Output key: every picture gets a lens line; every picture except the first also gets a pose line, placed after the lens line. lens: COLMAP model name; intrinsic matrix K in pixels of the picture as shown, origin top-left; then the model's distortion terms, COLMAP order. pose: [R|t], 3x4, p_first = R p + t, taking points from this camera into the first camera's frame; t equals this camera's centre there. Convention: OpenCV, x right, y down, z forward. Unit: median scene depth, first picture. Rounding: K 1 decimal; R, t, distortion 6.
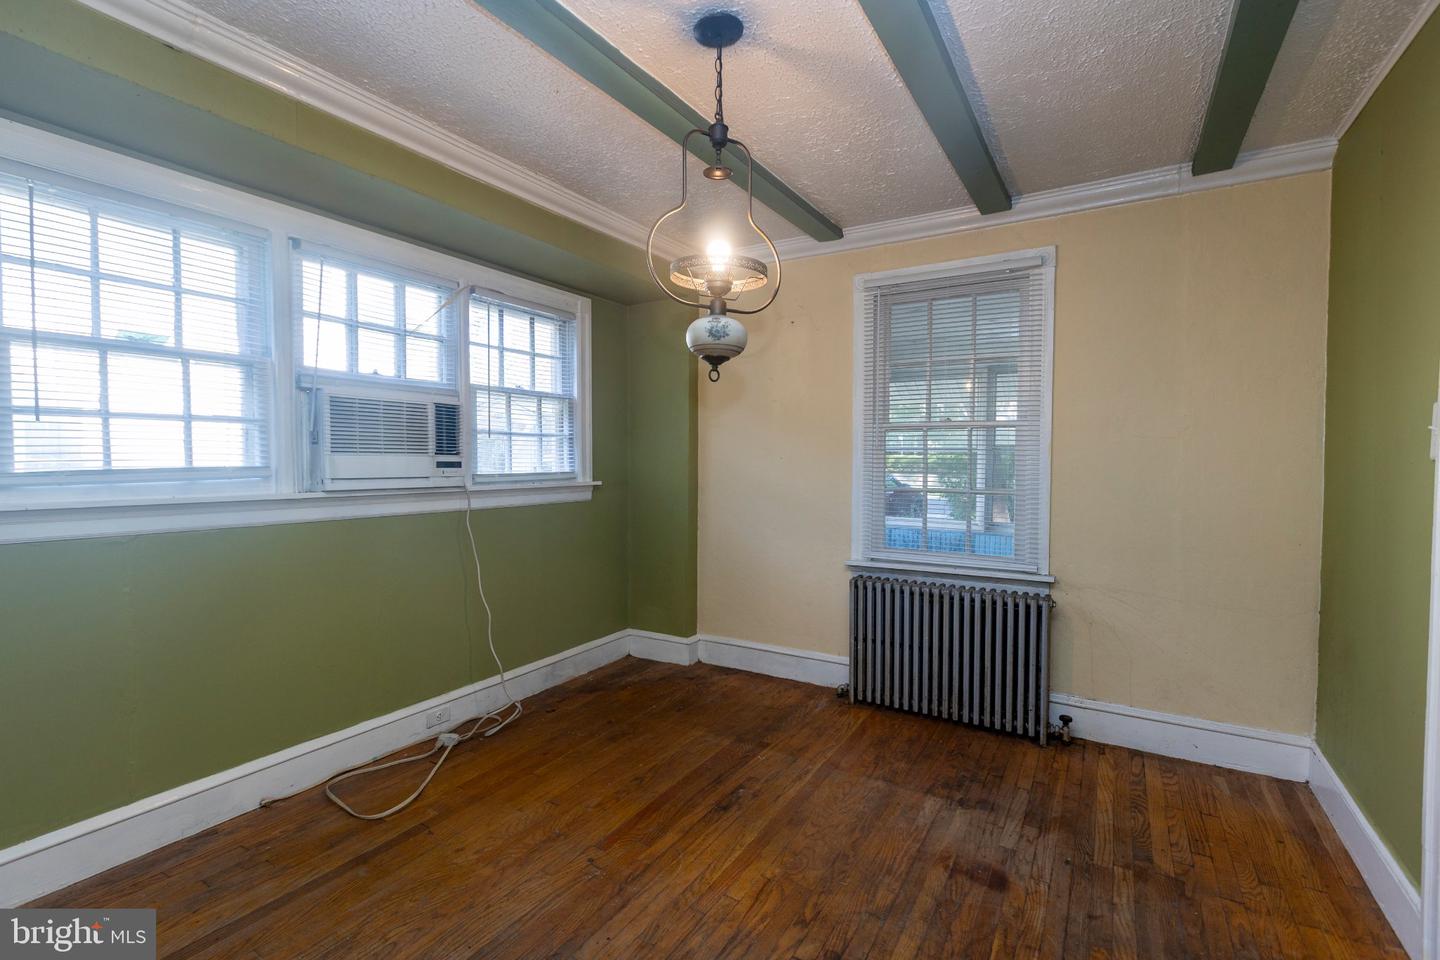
lens RADIAL K [[609.5, 0, 720.0], [0, 609.5, 480.0], [0, 0, 1]] dist [0.000975, -0.000063]
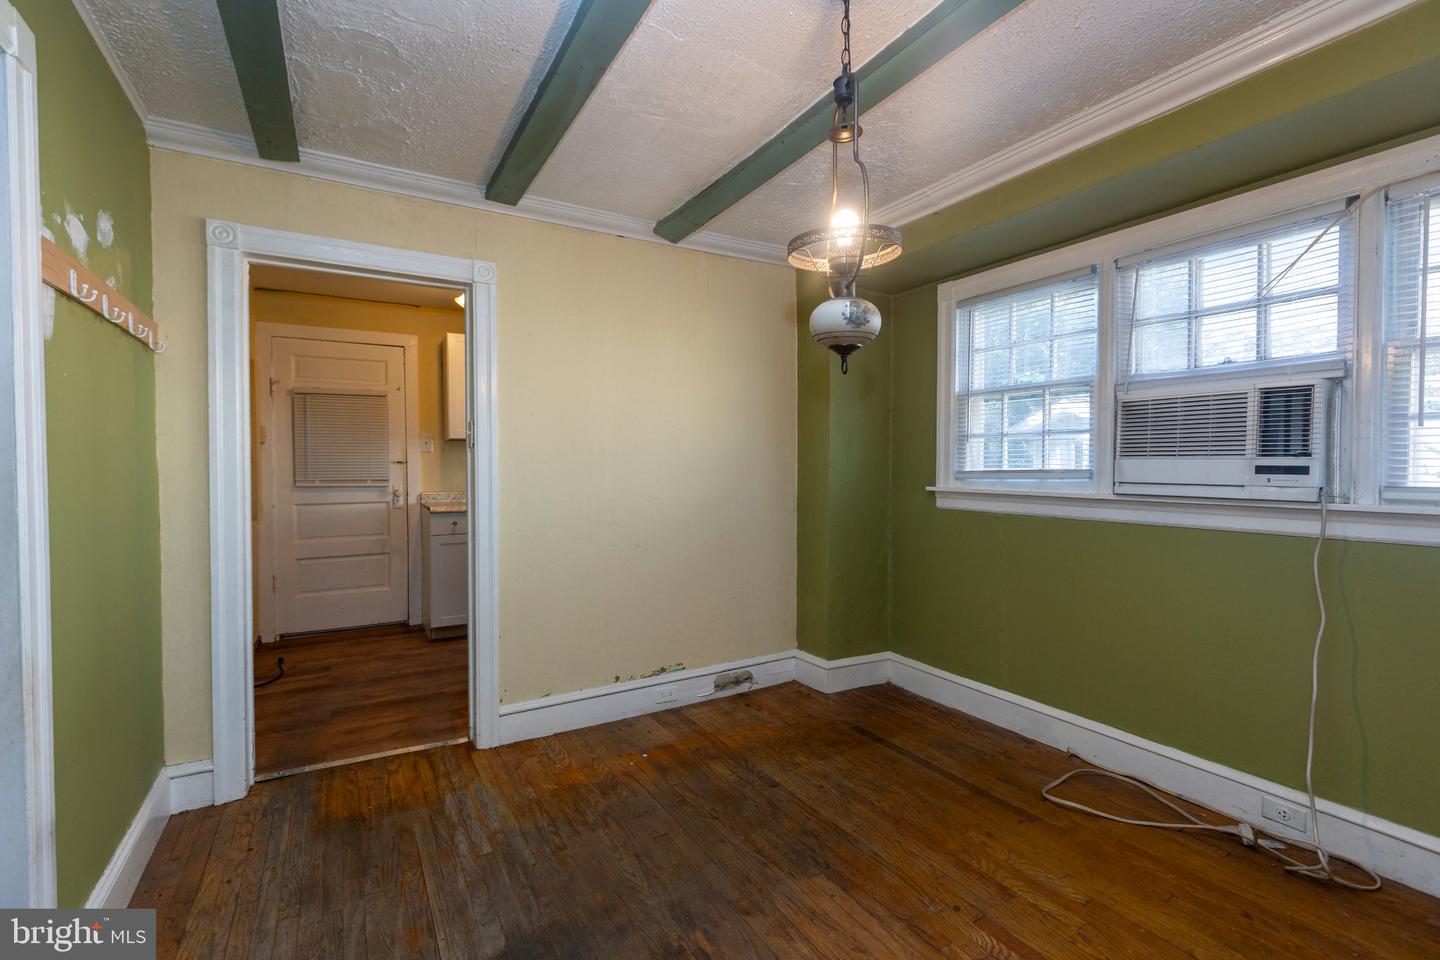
lens RADIAL K [[677.5, 0, 750.4], [0, 677.5, 480.6], [0, 0, 1]] dist [-0.000717, -0.000331]
pose [[-0.438008, 0.023033, -0.898676, 0.638947], [-0.027138, 0.998877, 0.038828, -0.030741], [0.898561, 0.041395, -0.436891, 0.901866]]
